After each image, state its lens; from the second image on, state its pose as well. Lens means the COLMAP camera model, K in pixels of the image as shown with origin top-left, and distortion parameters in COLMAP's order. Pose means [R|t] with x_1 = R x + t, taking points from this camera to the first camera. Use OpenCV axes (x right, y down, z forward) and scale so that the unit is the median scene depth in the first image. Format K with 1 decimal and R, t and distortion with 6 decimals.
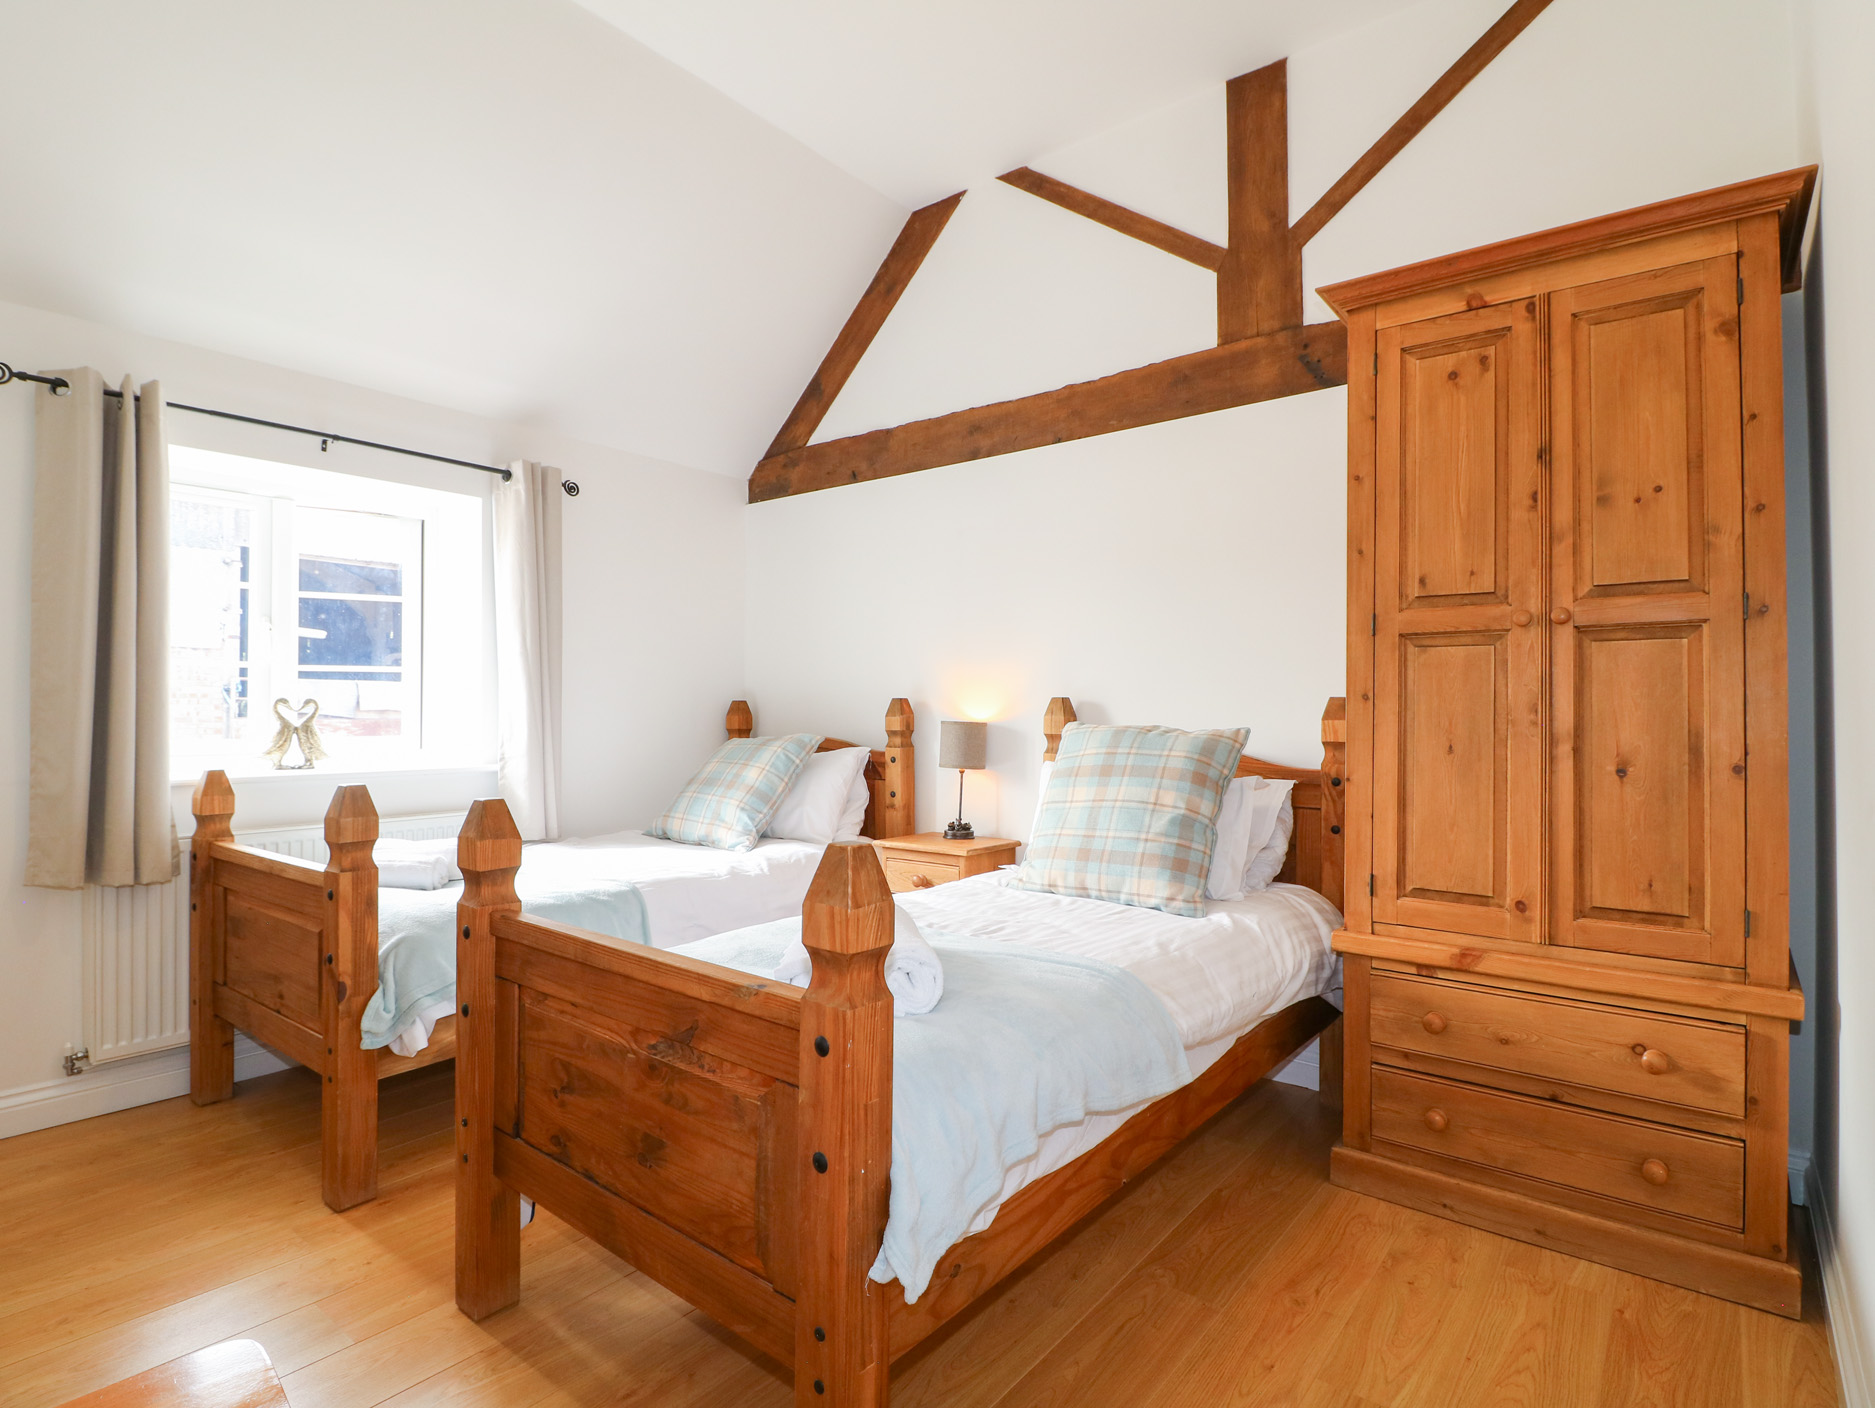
lens RADIAL K [[986.8, 0, 937.5], [0, 986.8, 704.0], [0, 0, 1]] dist [0.014031, -0.021866]
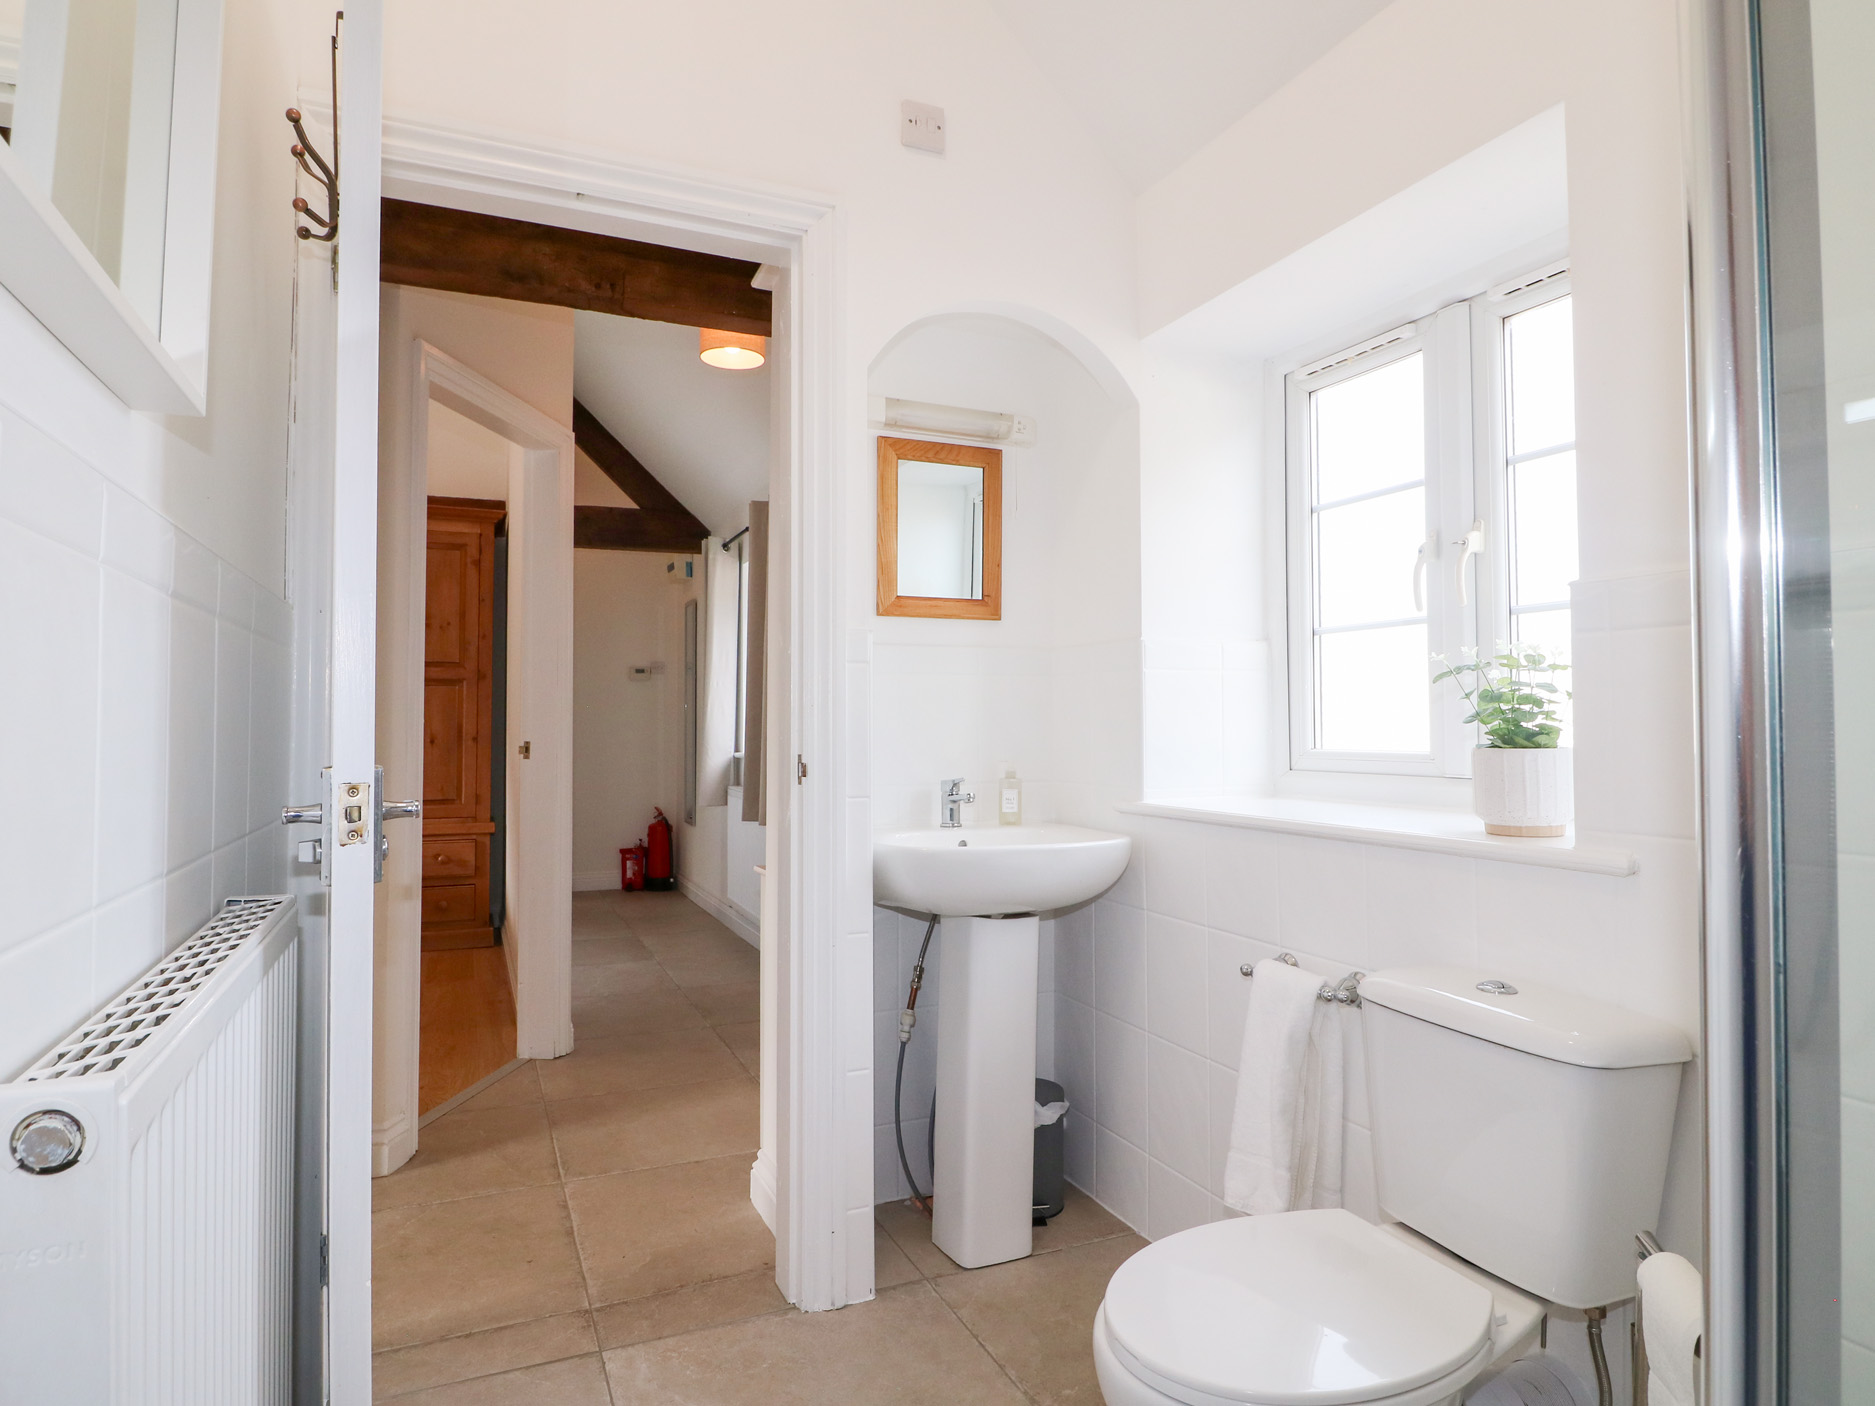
lens RADIAL K [[1019.0, 0, 930.3], [0, 1019.0, 693.4], [0, 0, 1]] dist [-0.001856, -0.013504]
pose [[0.457355, 0.034250, 0.888624, -0.976596], [-0.005184, 0.999344, -0.035849, 0.037404], [-0.889269, 0.011789, 0.457233, -1.233023]]
